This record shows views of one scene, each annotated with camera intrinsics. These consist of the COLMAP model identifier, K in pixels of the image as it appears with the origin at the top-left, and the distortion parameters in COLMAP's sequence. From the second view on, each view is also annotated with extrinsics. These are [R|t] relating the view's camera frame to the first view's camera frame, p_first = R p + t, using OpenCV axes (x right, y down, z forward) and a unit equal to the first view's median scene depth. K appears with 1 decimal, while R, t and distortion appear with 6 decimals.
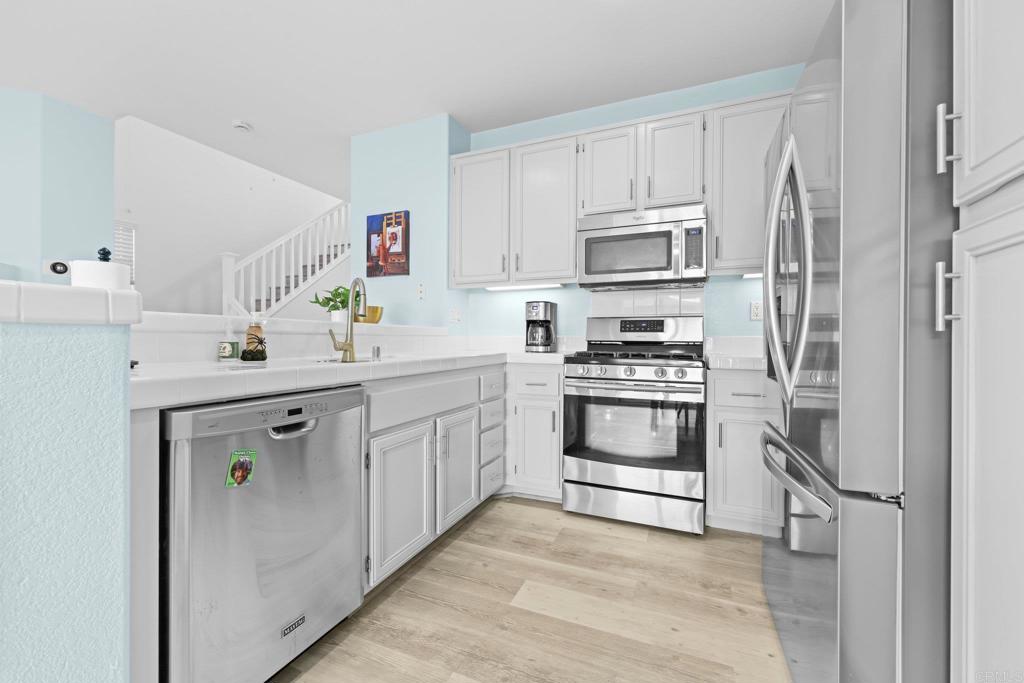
lens RADIAL K [[440.0, 0, 512.0], [0, 440.0, 341.5], [0, 0, 1]] dist [-0.001457, -0.000084]
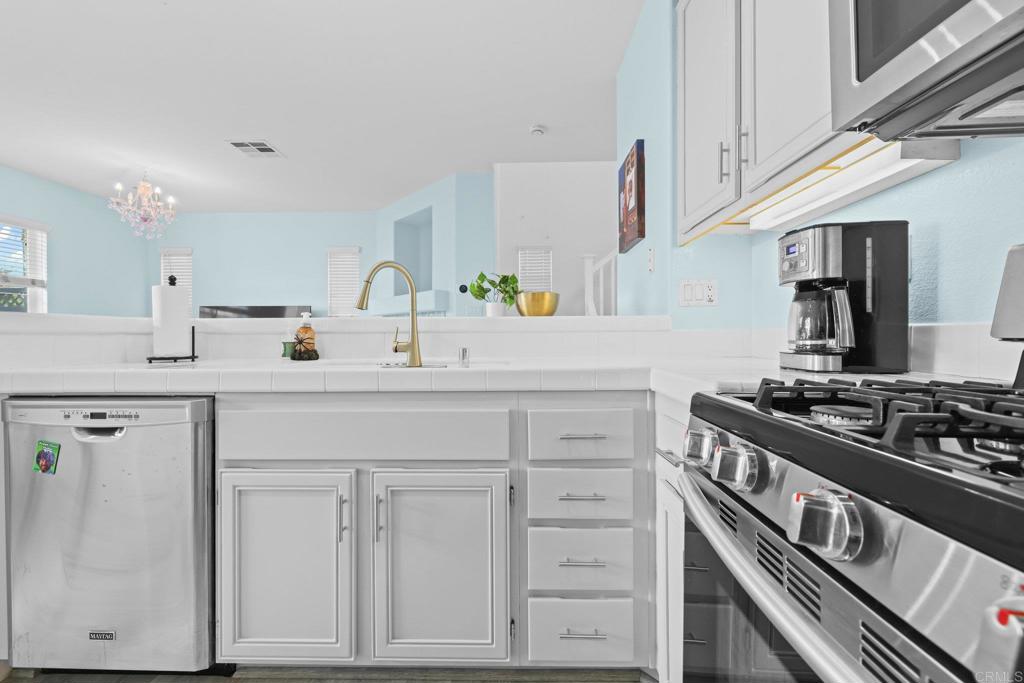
lens RADIAL K [[408.5, 0, 512.0], [0, 408.5, 341.5], [0, 0, 1]] dist [0.000931, 0.000124]
pose [[0.343365, 0.002859, -0.939198, 0.495870], [0.004563, 0.999978, 0.004712, -0.002534], [0.939191, -0.005903, 0.343344, 1.156300]]
